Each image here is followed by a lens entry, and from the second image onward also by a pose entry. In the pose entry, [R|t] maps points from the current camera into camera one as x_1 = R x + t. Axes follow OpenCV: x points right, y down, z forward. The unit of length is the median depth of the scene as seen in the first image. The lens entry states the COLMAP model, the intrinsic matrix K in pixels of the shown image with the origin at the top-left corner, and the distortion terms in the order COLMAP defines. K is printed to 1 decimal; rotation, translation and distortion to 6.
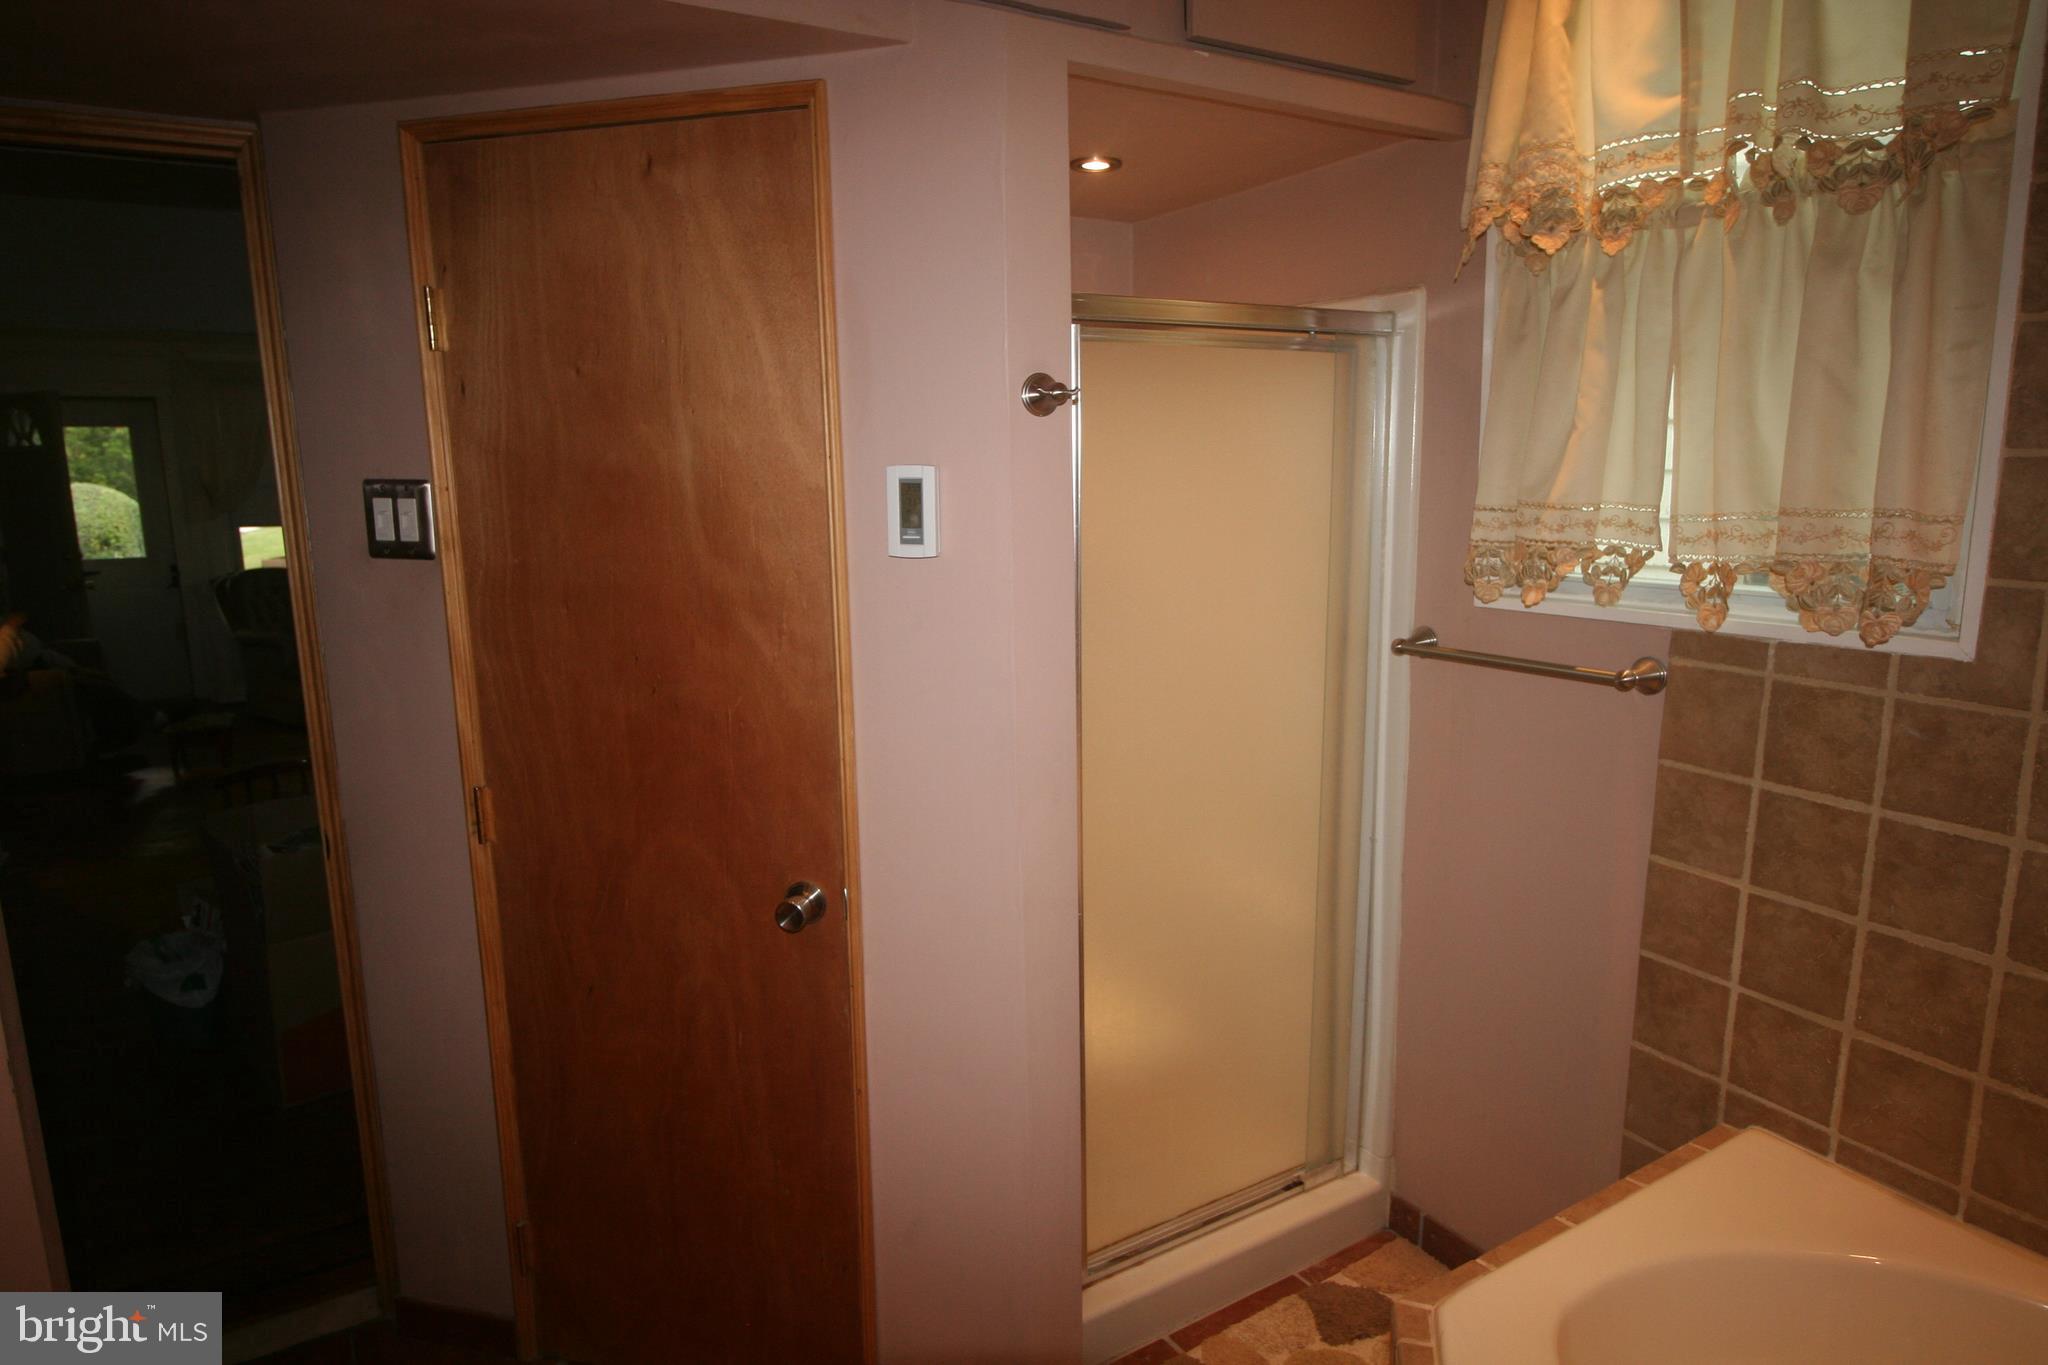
lens RADIAL K [[1188.1, 0, 1026.2], [0, 1188.1, 680.1], [0, 0, 1]] dist [-0.002873, -0.006174]
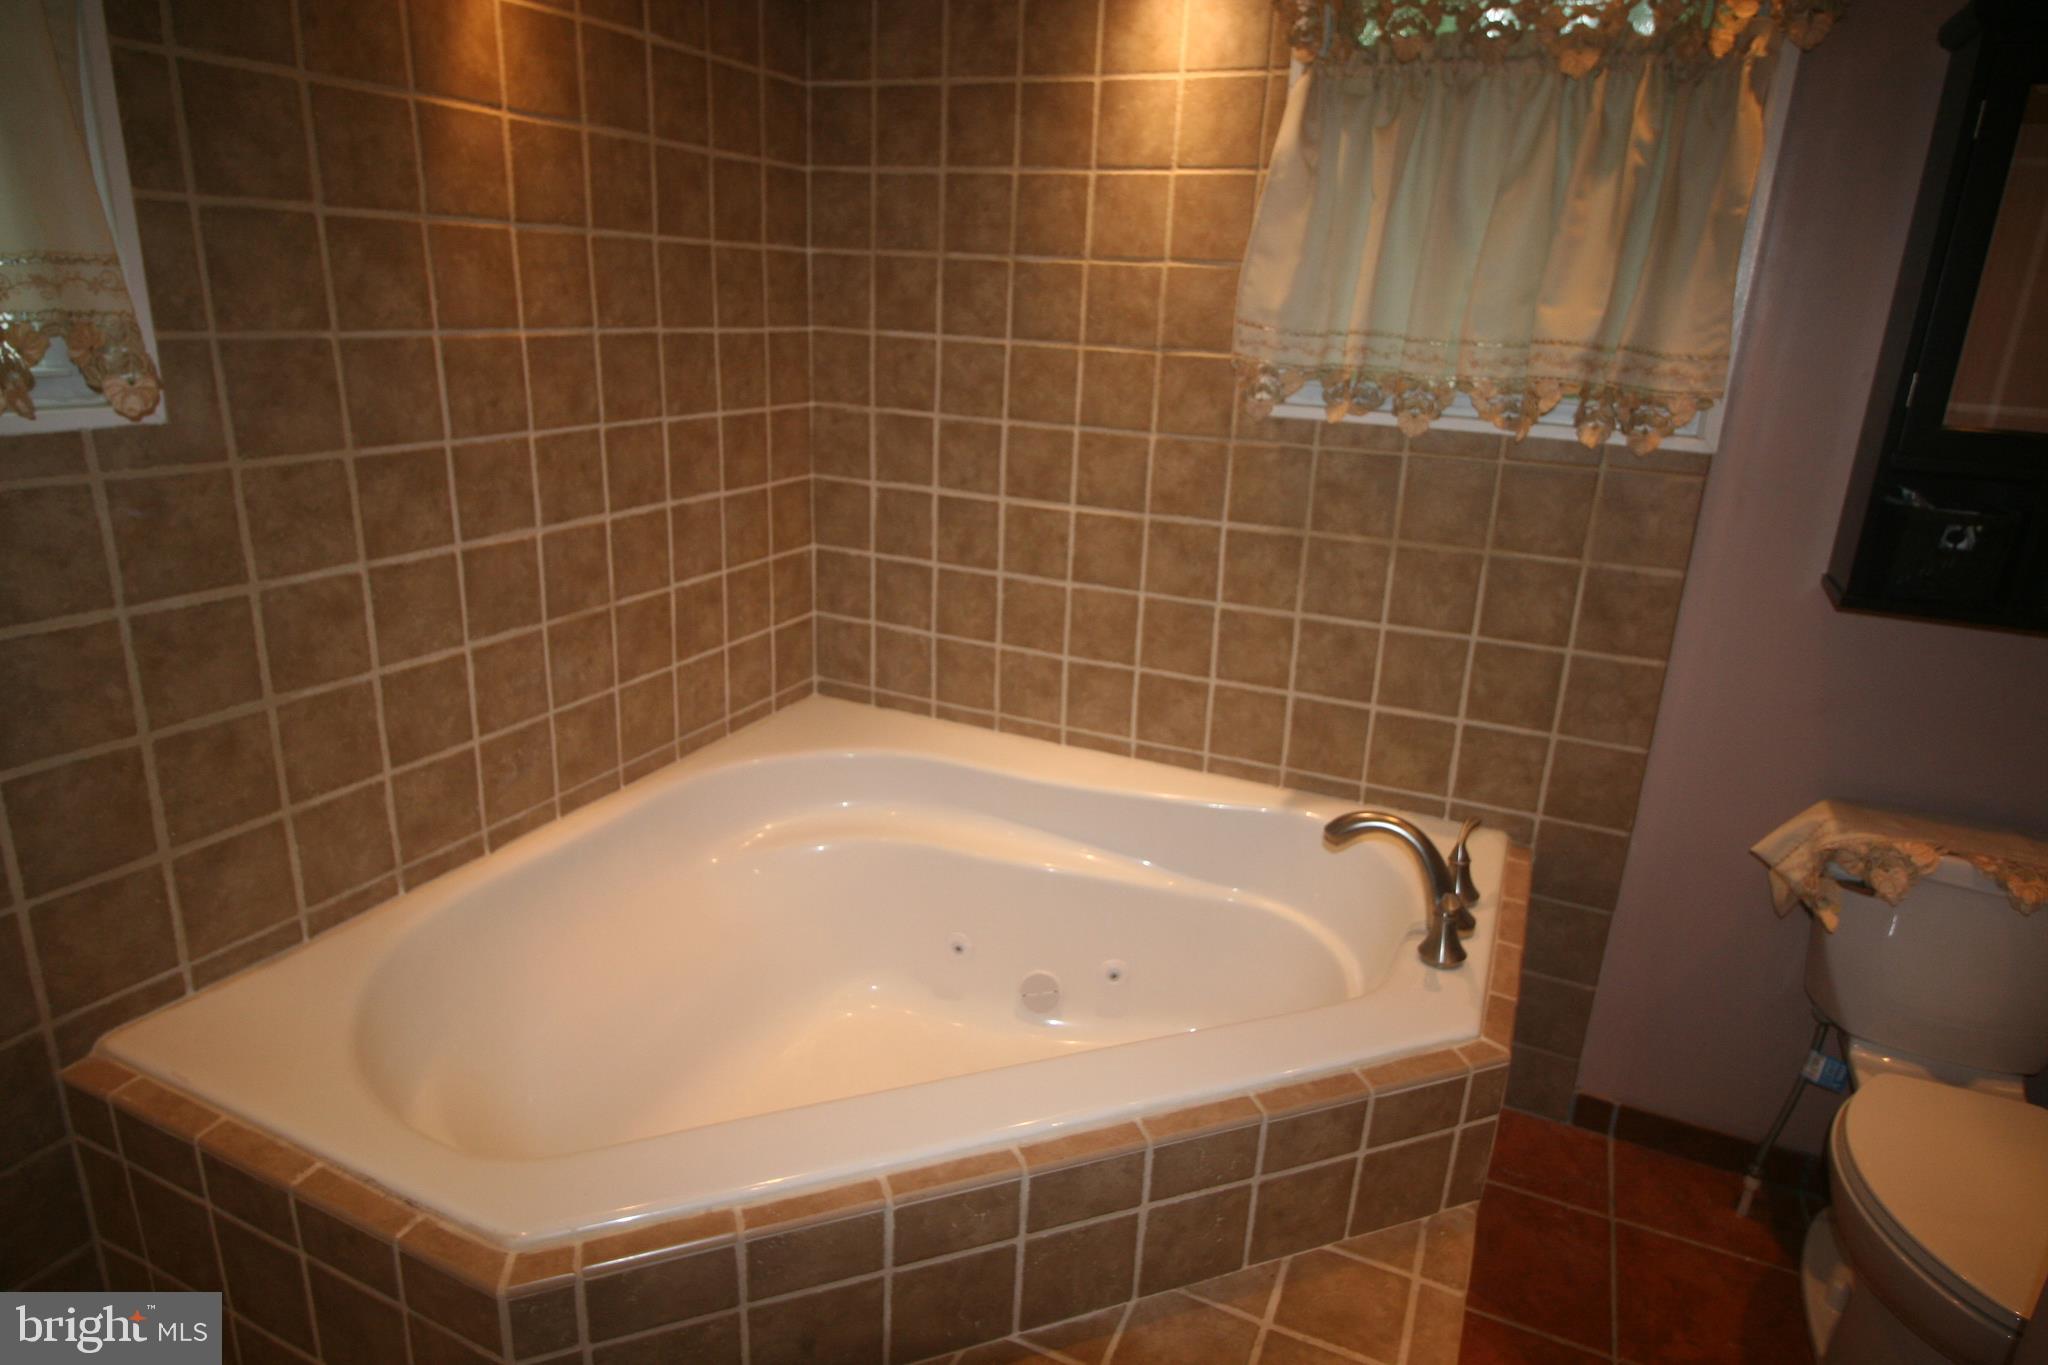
lens RADIAL K [[1188.1, 0, 1027.3], [0, 1188.1, 677.3], [0, 0, 1]] dist [-0.002873, -0.006174]
pose [[-0.561822, -0.266681, 0.783095, -0.378488], [0.110167, 0.914064, 0.390320, -0.119397], [-0.819890, 0.305561, -0.484162, 0.922751]]
